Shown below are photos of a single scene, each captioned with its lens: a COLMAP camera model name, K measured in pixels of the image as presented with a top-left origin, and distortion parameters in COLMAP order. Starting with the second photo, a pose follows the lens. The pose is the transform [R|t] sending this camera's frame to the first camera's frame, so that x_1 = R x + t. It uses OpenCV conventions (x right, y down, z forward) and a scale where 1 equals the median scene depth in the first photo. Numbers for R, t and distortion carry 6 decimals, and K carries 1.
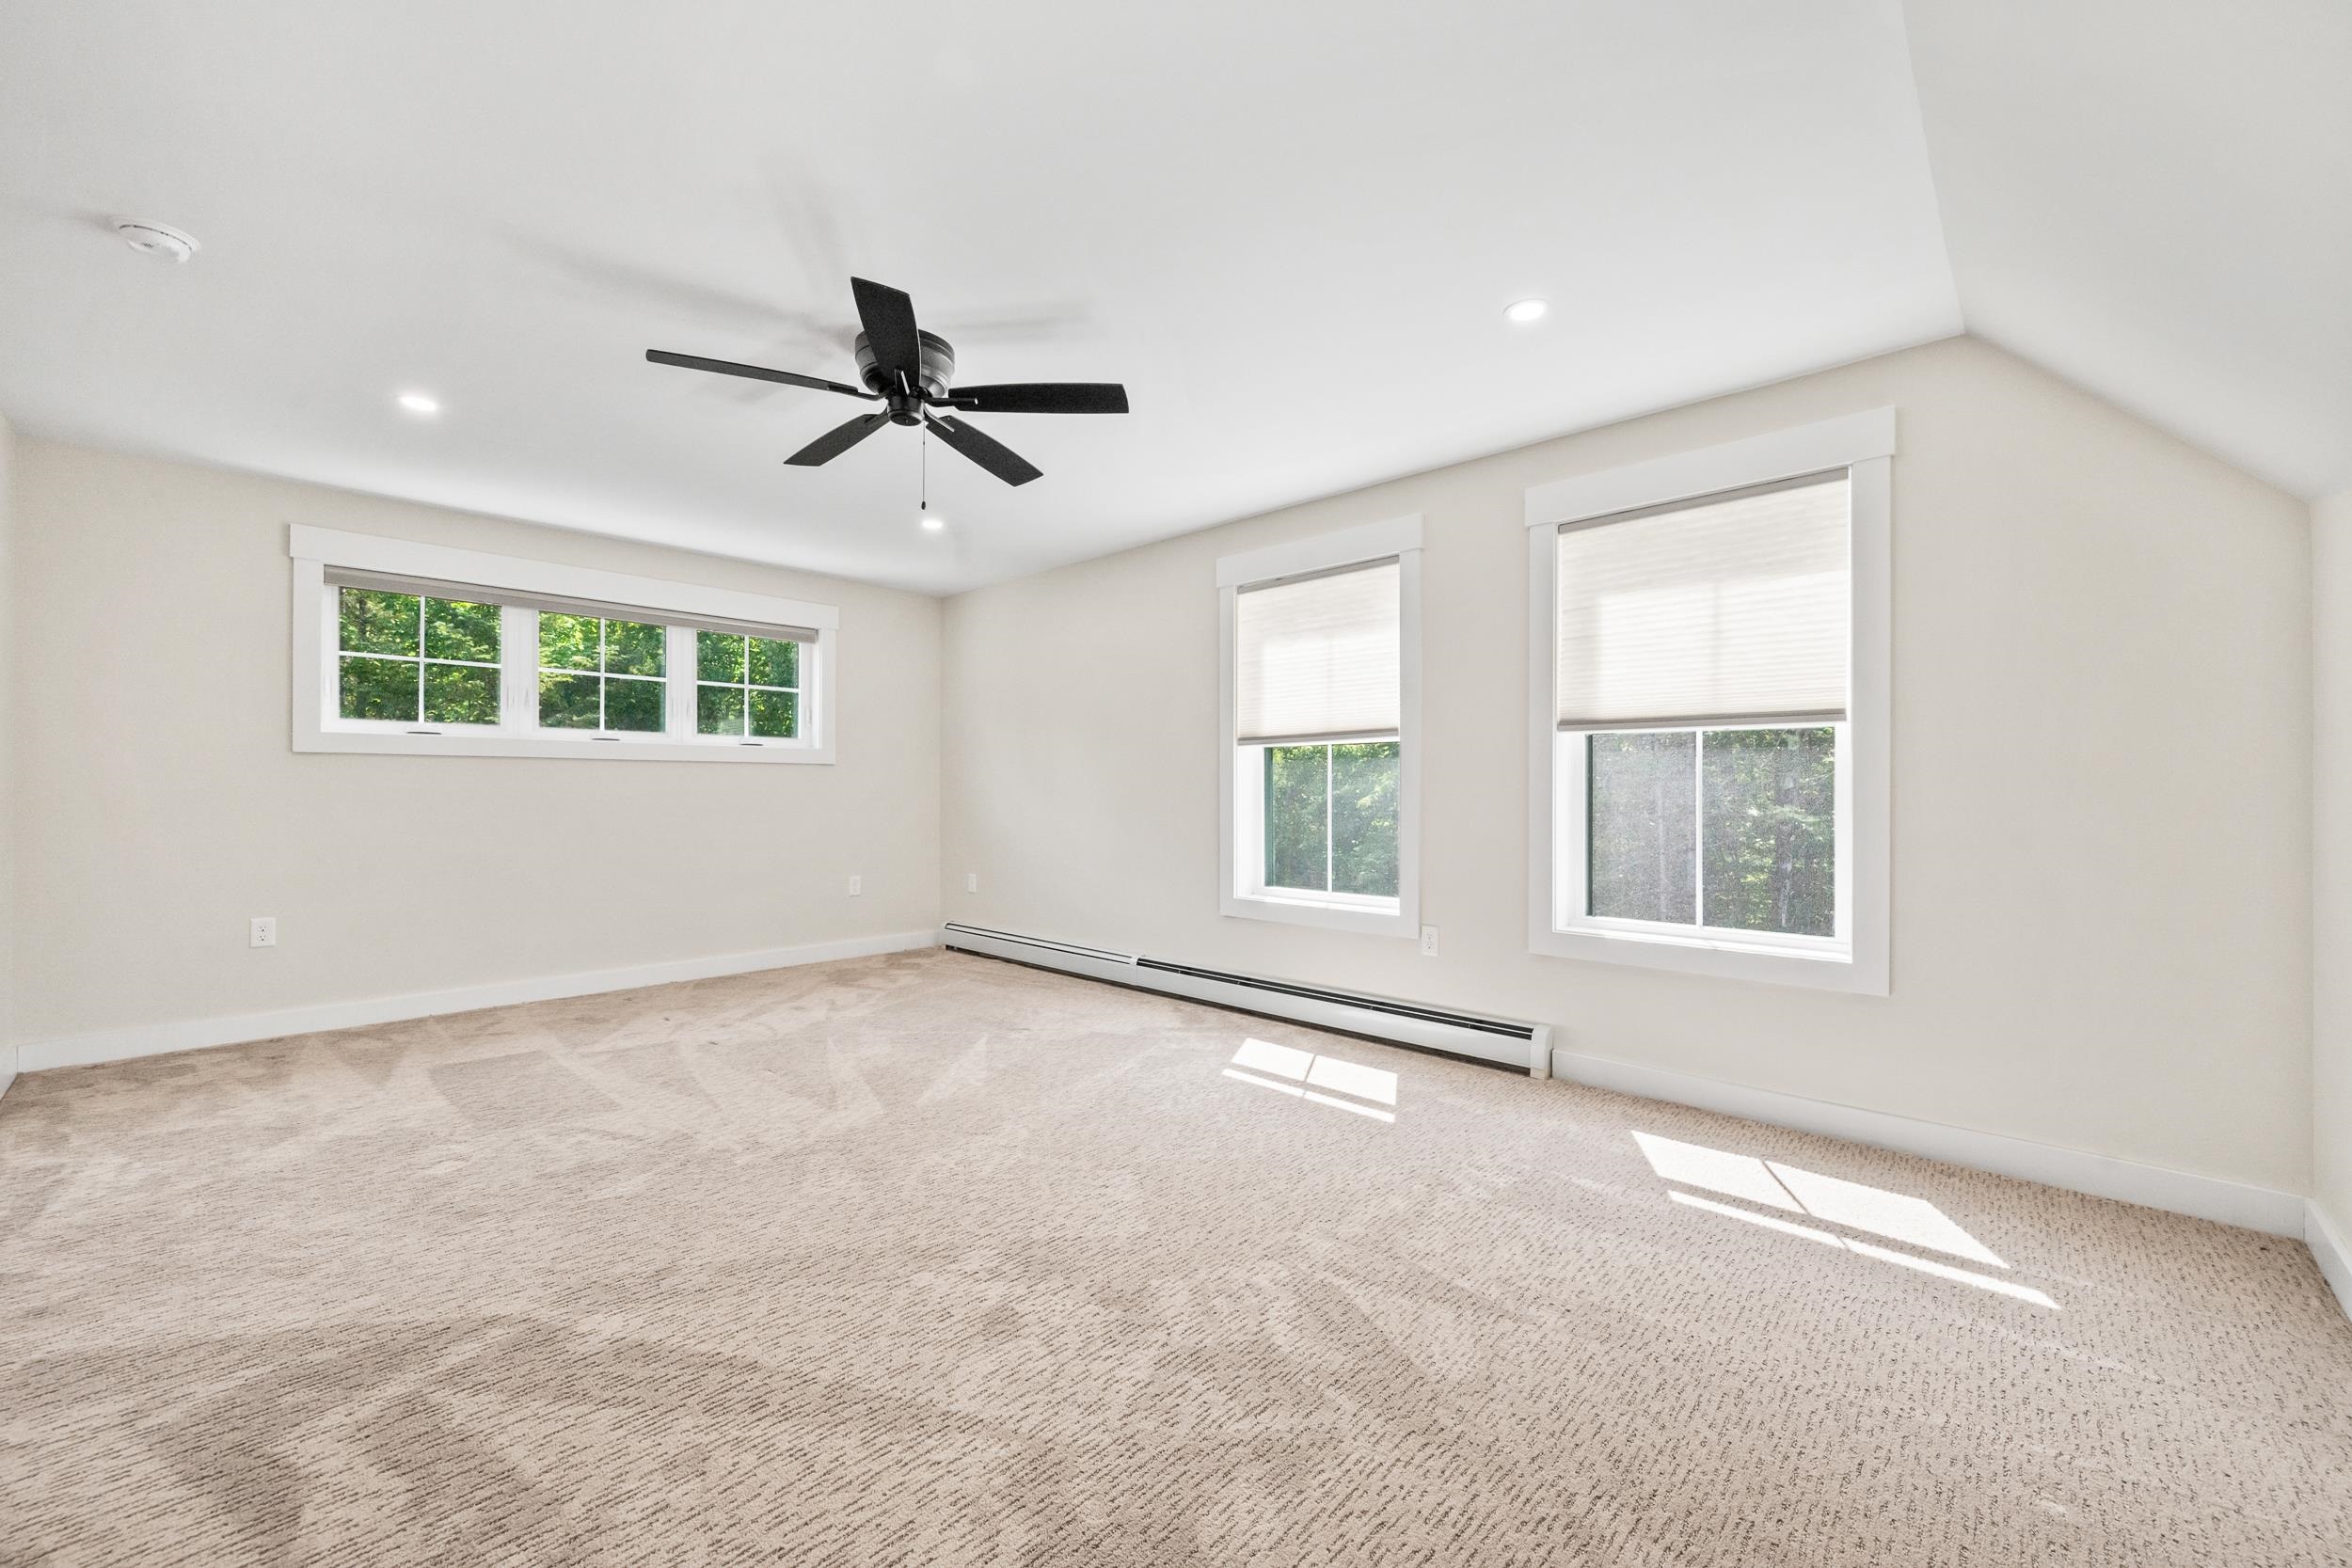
lens RADIAL K [[919.1, 0, 1178.4], [0, 919.1, 795.1], [0, 0, 1]] dist [0.002849, 0.000180]
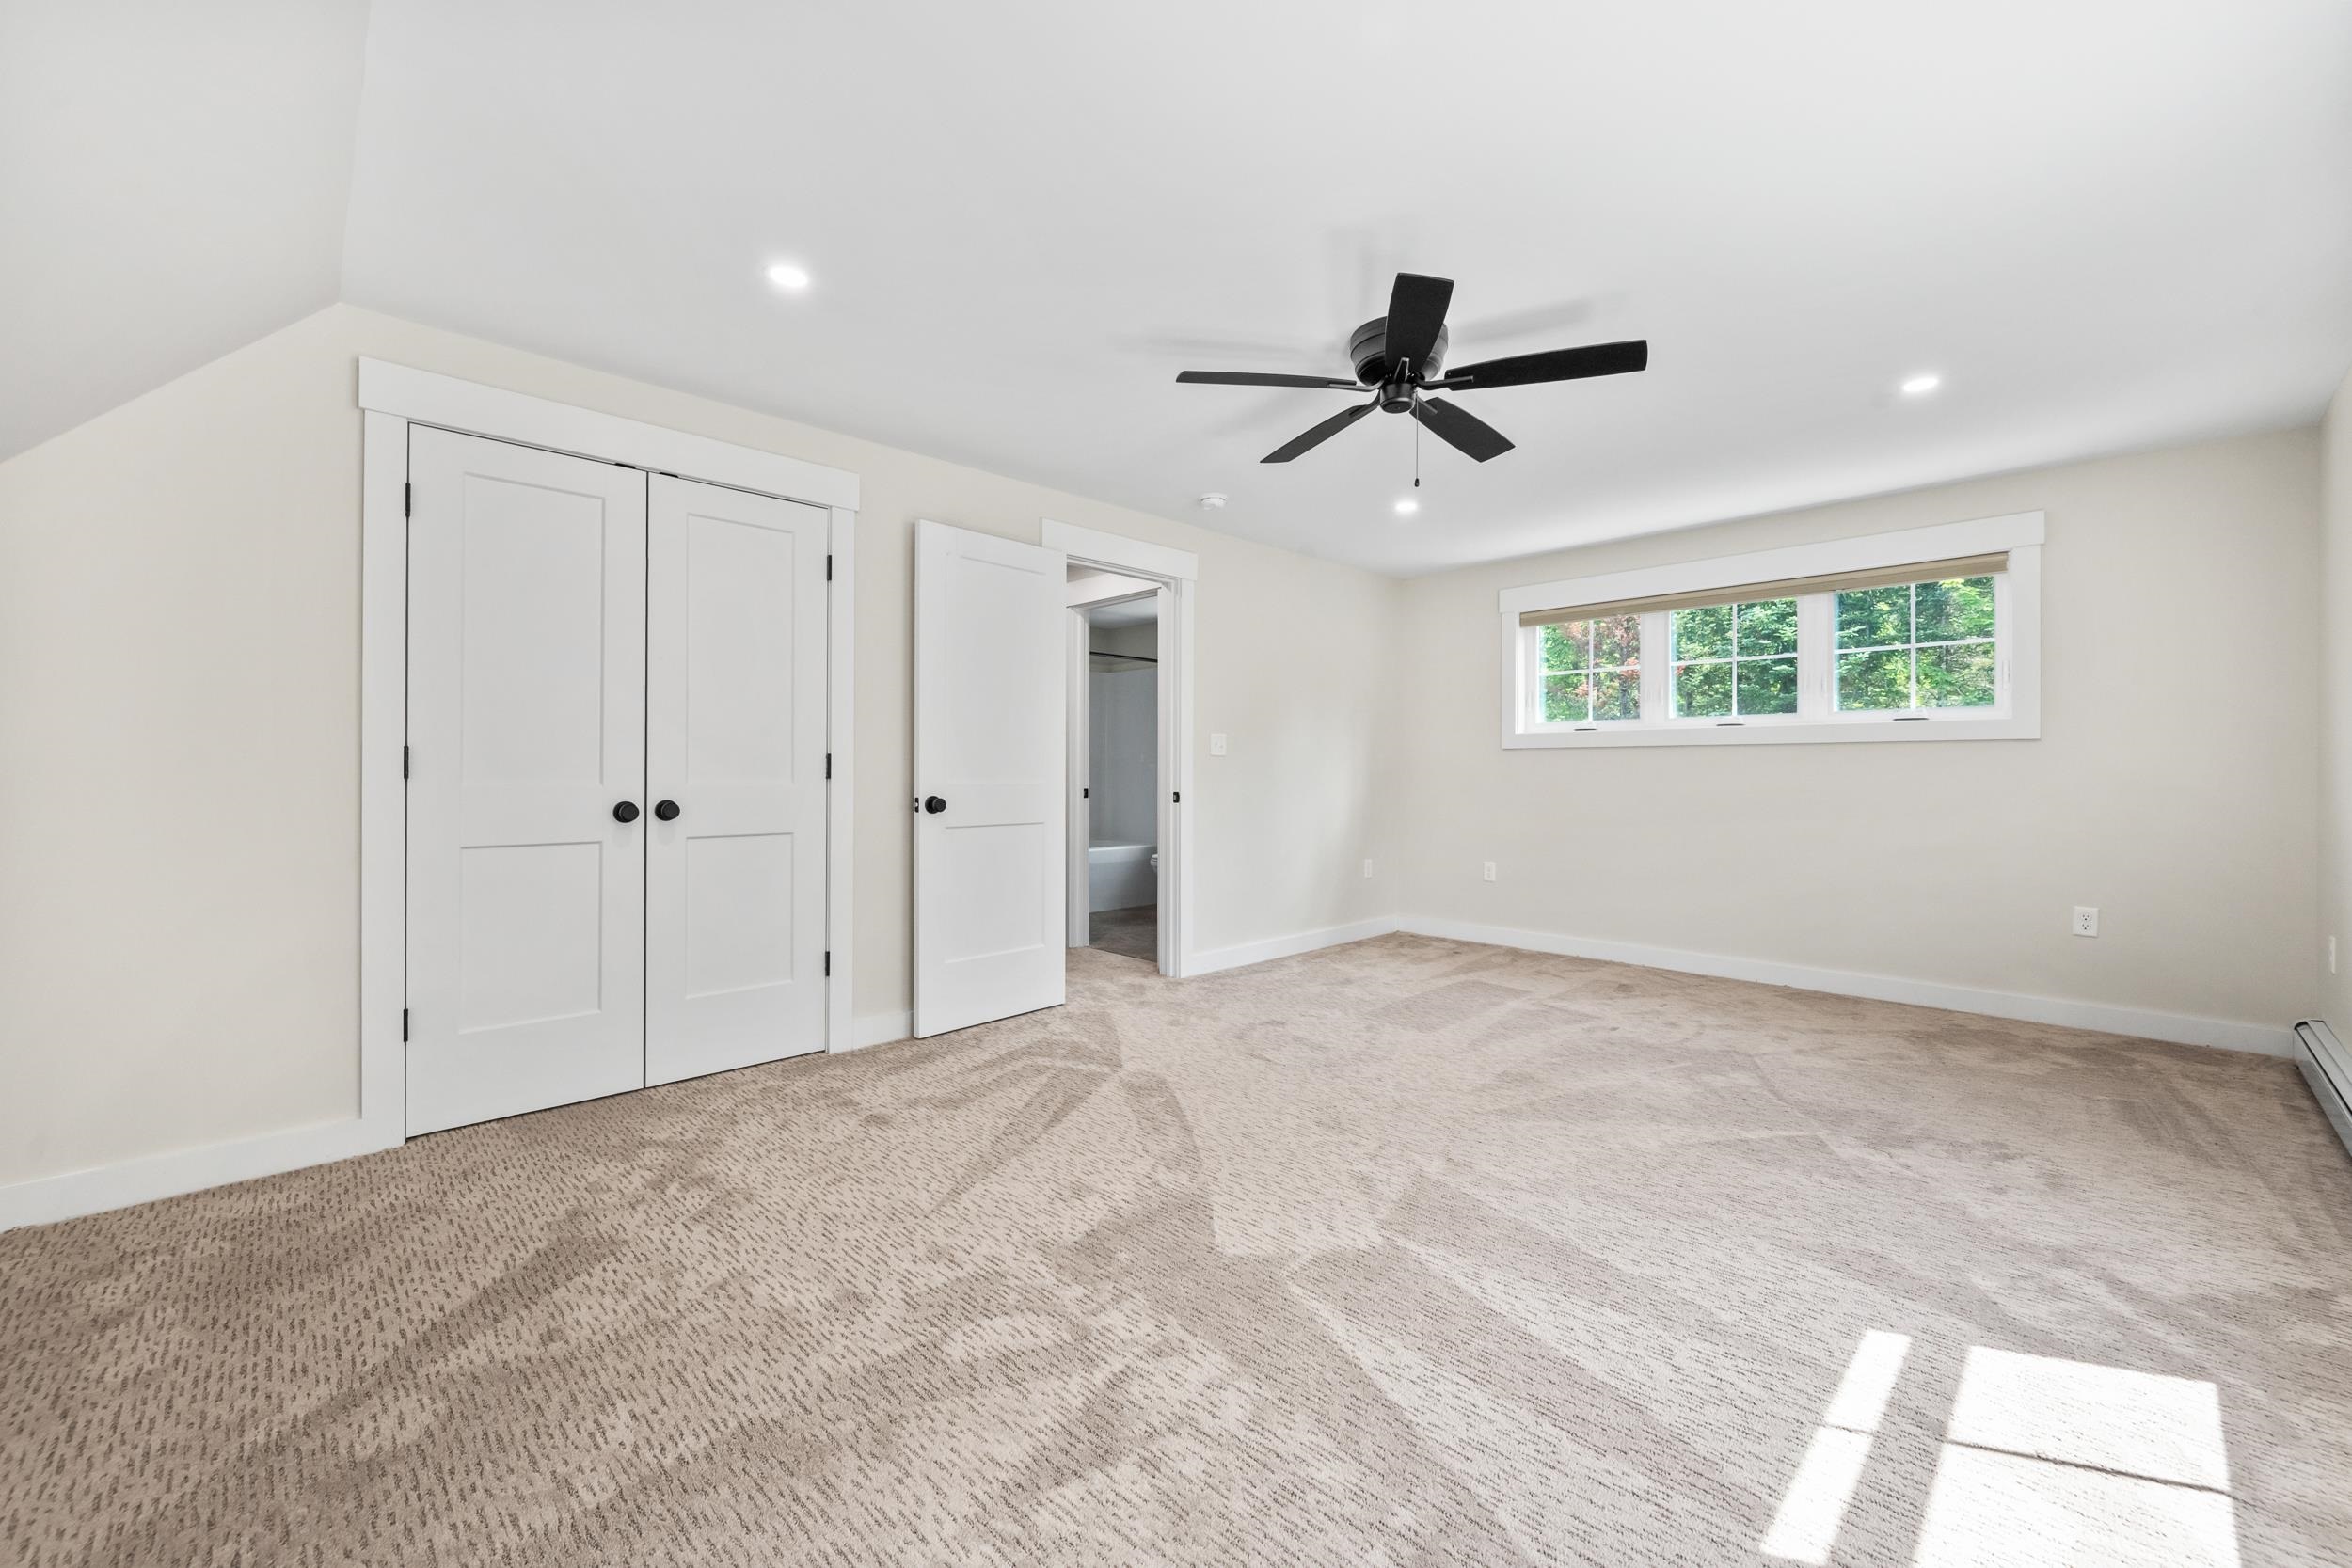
lens RADIAL K [[925.1, 0, 1174.9], [0, 925.1, 764.9], [0, 0, 1]] dist [-0.000139, 0.000095]
pose [[-0.040333, -0.010849, -0.999127, 0.714193], [-0.006532, 0.999923, -0.010594, -0.002543], [0.999165, 0.006099, -0.040401, 0.784126]]
